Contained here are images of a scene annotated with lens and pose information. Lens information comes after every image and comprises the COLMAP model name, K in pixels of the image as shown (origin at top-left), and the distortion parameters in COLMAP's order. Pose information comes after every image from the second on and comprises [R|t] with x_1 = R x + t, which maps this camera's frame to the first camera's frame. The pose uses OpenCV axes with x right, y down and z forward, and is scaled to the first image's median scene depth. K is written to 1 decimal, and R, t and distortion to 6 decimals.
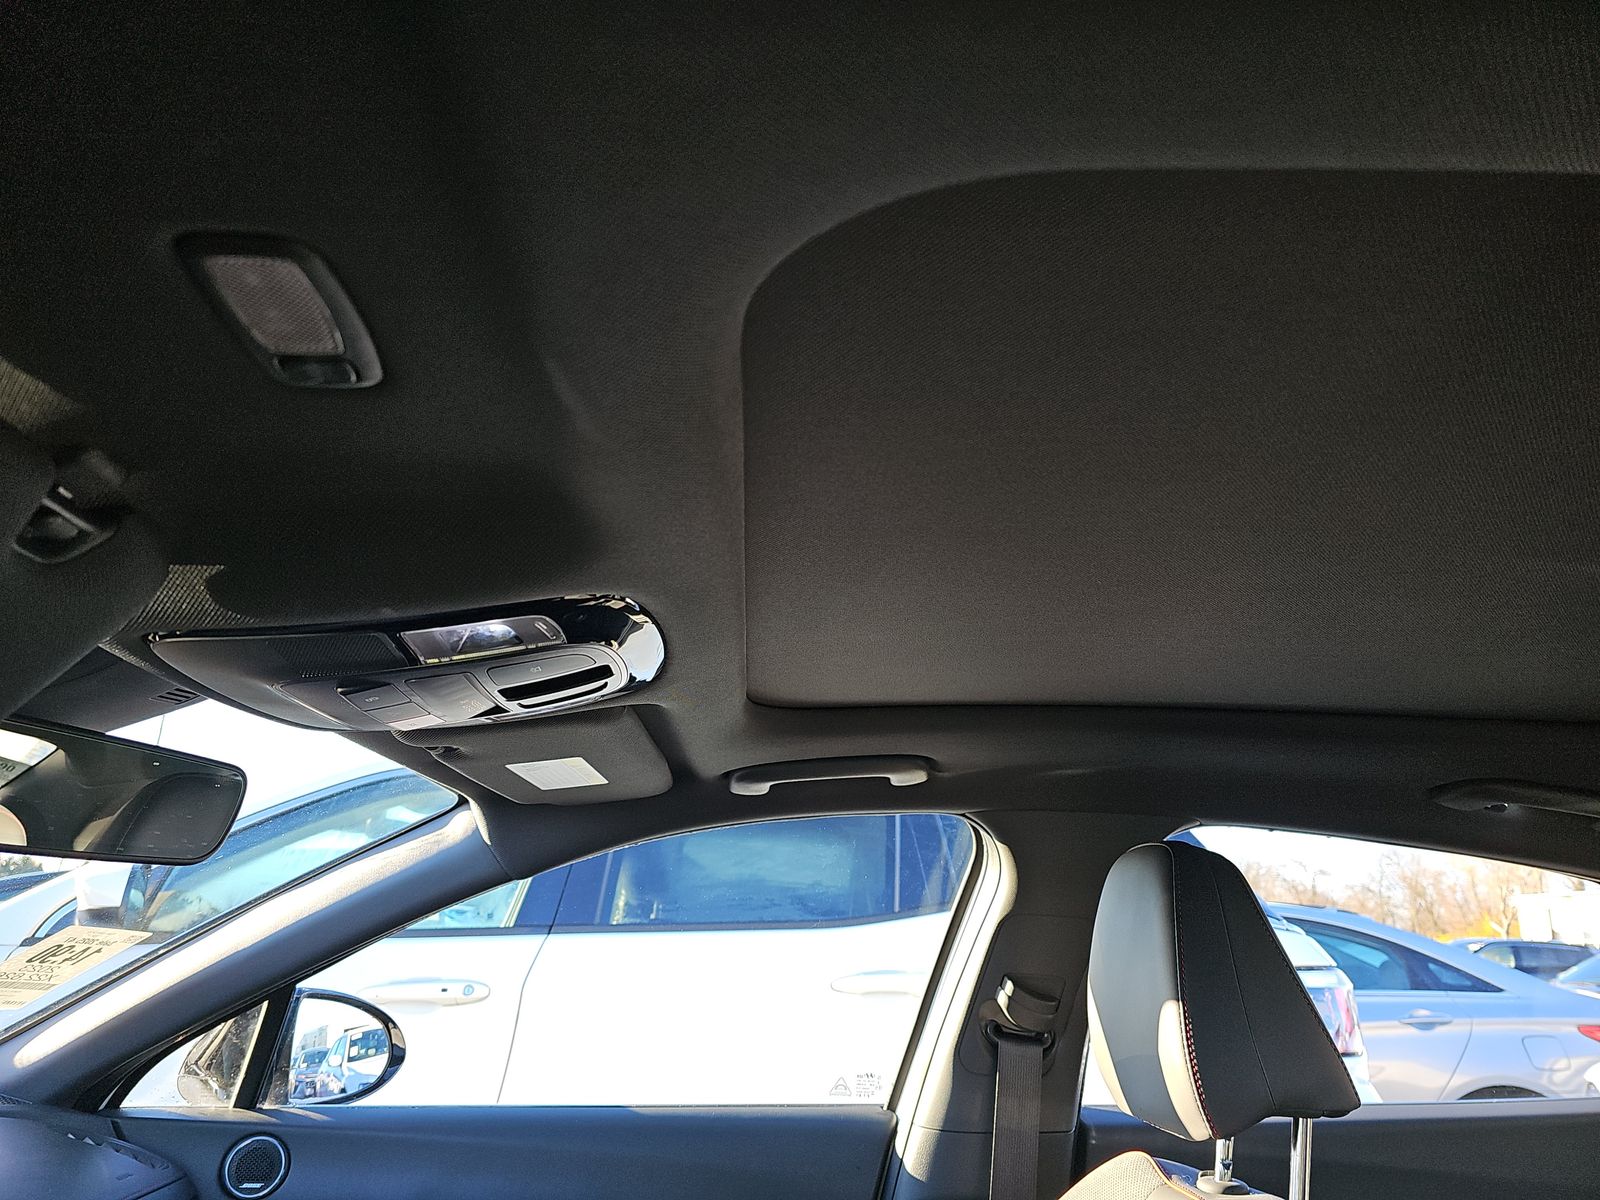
lens RADIAL K [[1072.1, 0, 800.0], [0, 1072.1, 600.0], [0, 0, 1]] dist [-0.044352, -0.000658]
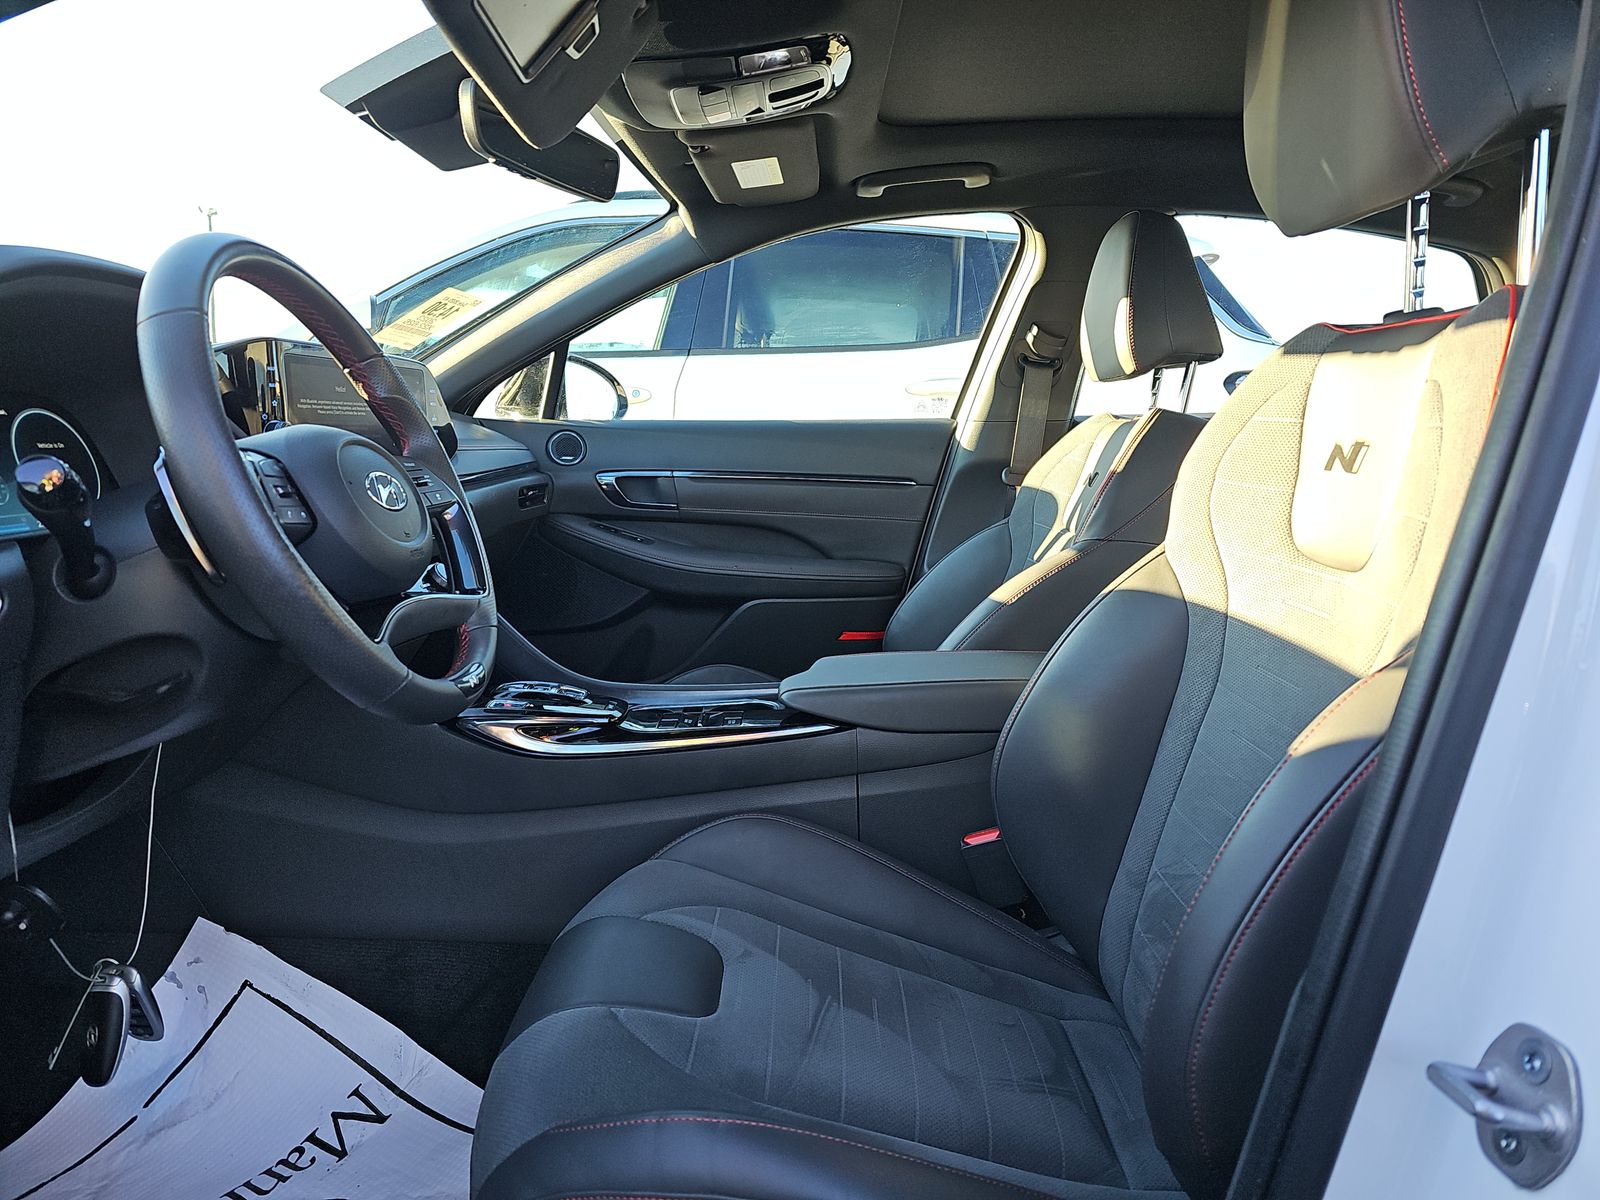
lens RADIAL K [[1077.0, 0, 797.3], [0, 1077.0, 623.8], [0, 0, 1]] dist [0.059648, 0.004111]
pose [[0.998732, 0.000635, -0.050340, -0.068758], [0.022216, 0.891740, 0.452003, 0.024141], [0.045177, -0.452548, 0.890595, -0.615642]]
